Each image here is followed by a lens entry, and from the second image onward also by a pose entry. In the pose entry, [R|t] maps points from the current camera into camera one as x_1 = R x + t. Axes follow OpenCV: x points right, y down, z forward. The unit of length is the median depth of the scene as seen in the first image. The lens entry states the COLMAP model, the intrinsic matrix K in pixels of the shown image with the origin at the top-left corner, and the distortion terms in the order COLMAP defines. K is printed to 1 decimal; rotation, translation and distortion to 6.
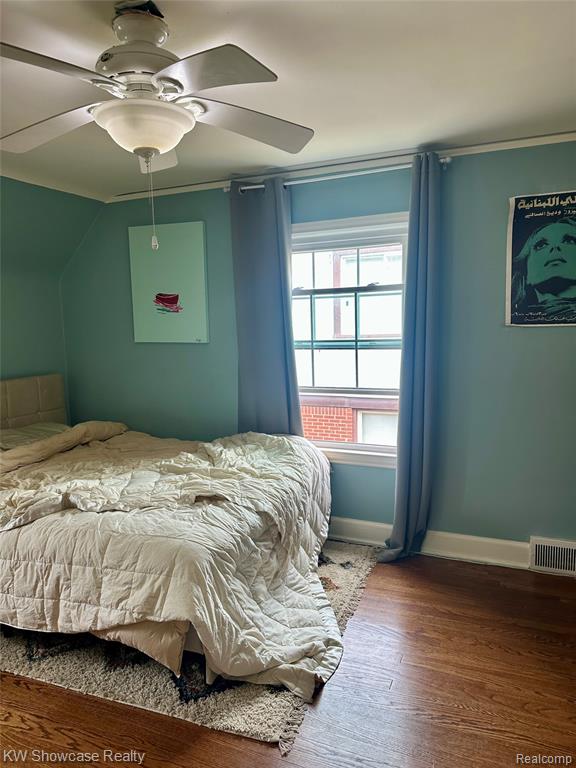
lens RADIAL K [[544.3, 0, 286.1], [0, 544.3, 378.9], [0, 0, 1]] dist [0.021437, -0.041053]
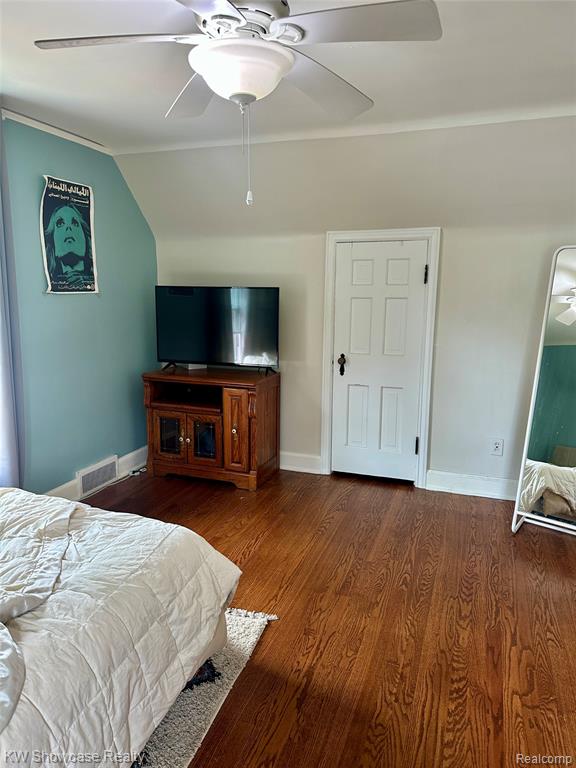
lens RADIAL K [[544.3, 0, 286.2], [0, 544.3, 385.8], [0, 0, 1]] dist [0.021437, -0.041053]
pose [[-0.070905, -0.156726, 0.985094, -0.918596], [0.106340, 0.980764, 0.163691, -0.052852], [-0.991799, 0.116361, -0.052875, 0.745467]]
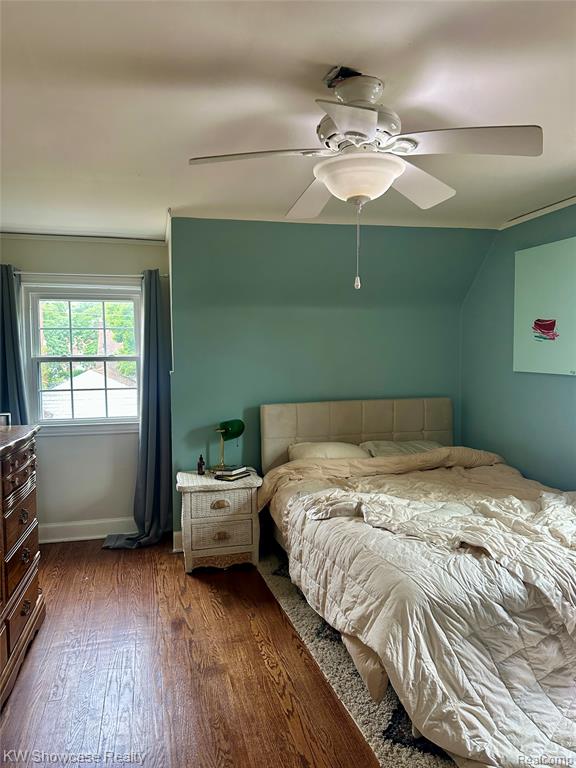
lens RADIAL K [[544.3, 0, 271.6], [0, 544.3, 377.2], [0, 0, 1]] dist [0.021437, -0.041053]
pose [[0.597753, 0.066193, -0.798943, 0.375341], [-0.097633, 0.995178, 0.009404, -0.040642], [0.795713, 0.072382, 0.601334, 0.167094]]
